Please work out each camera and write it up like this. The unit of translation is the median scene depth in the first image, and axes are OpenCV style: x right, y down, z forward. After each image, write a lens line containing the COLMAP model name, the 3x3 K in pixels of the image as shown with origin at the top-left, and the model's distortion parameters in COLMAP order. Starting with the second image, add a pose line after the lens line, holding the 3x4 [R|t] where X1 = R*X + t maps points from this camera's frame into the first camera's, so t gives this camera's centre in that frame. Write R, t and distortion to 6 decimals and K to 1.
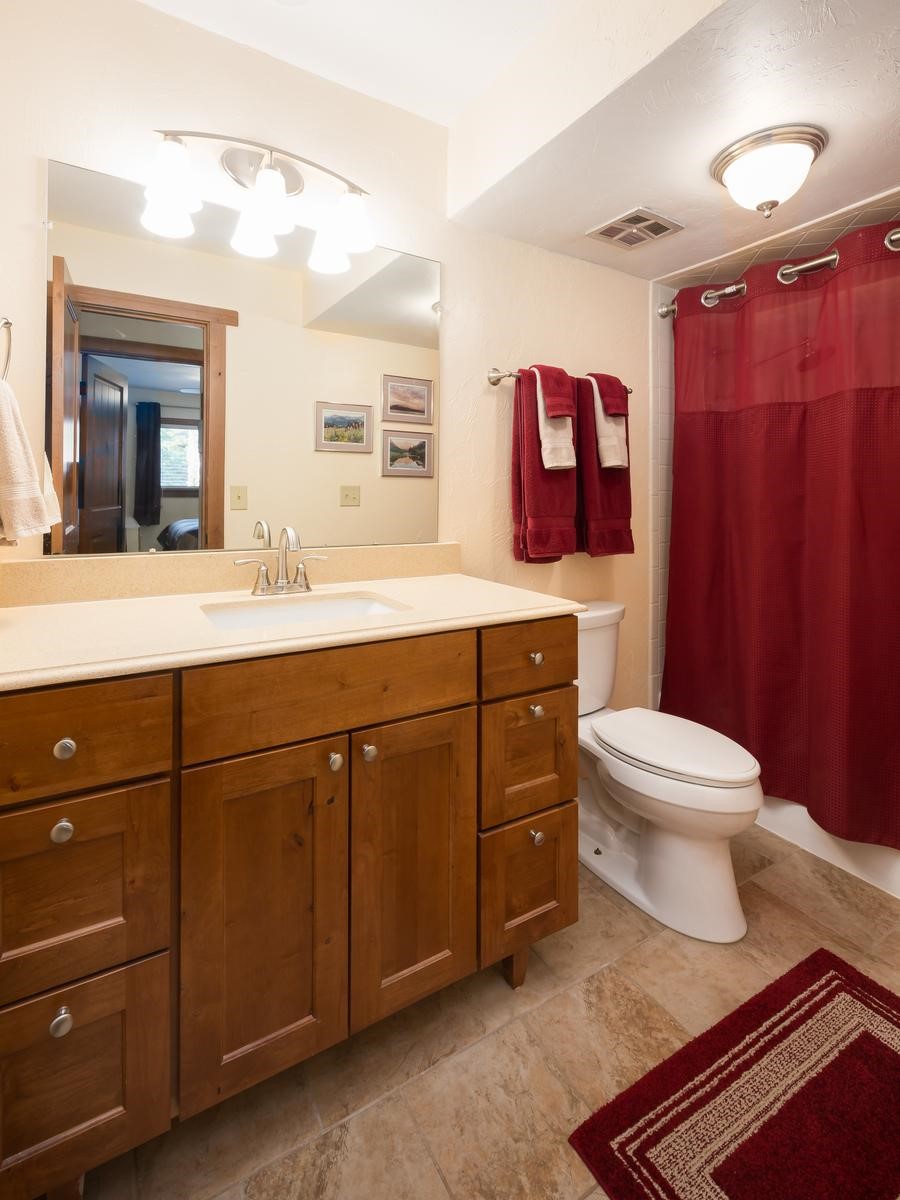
lens RADIAL K [[484.8, 0, 449.8], [0, 484.8, 592.6], [0, 0, 1]] dist [0.000822, 0.000059]
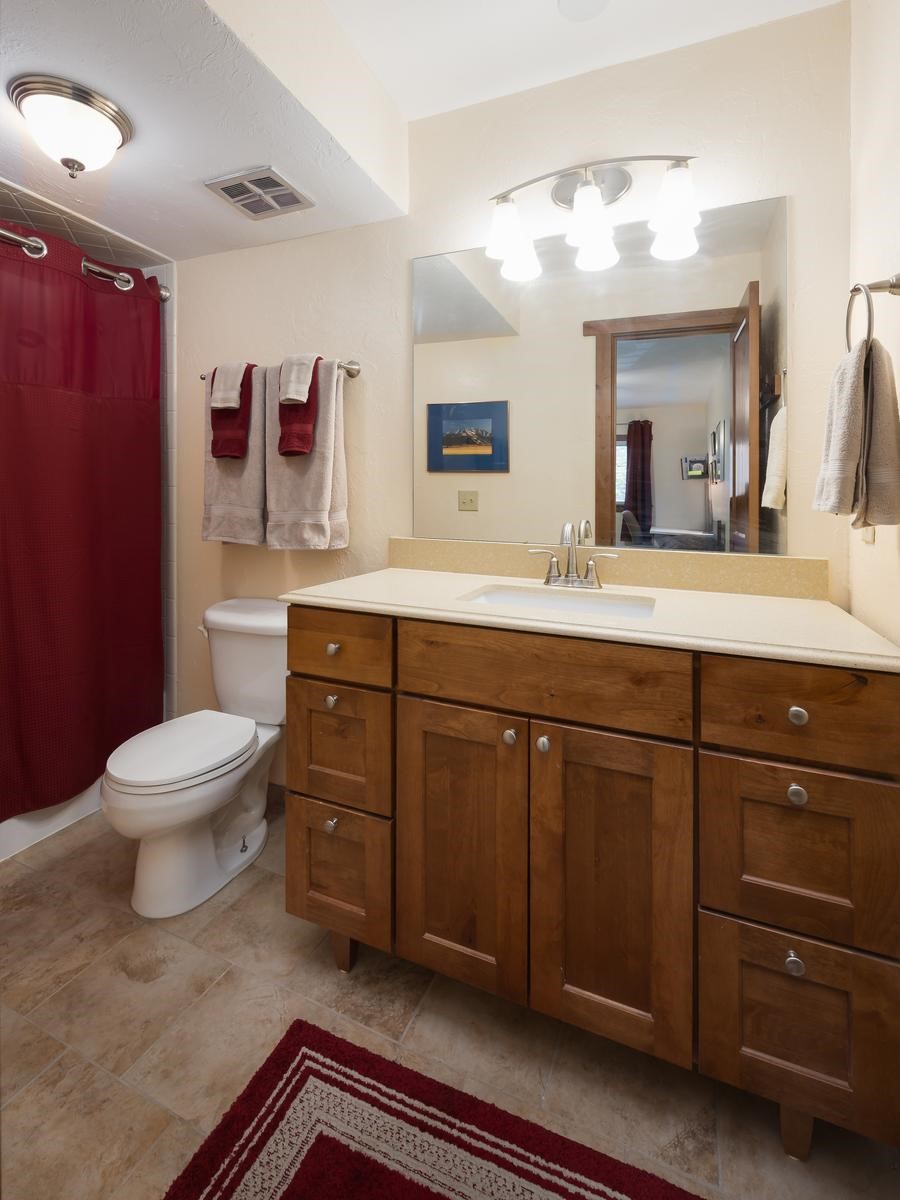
lens RADIAL K [[482.7, 0, 450.0], [0, 482.7, 600.0], [0, 0, 1]] dist [0.000496, 0.000022]
pose [[0.669293, 0.177084, -0.721587, 0.356081], [-0.167628, 0.982132, 0.085544, -0.020713], [0.723842, 0.063704, 0.687019, 0.114903]]
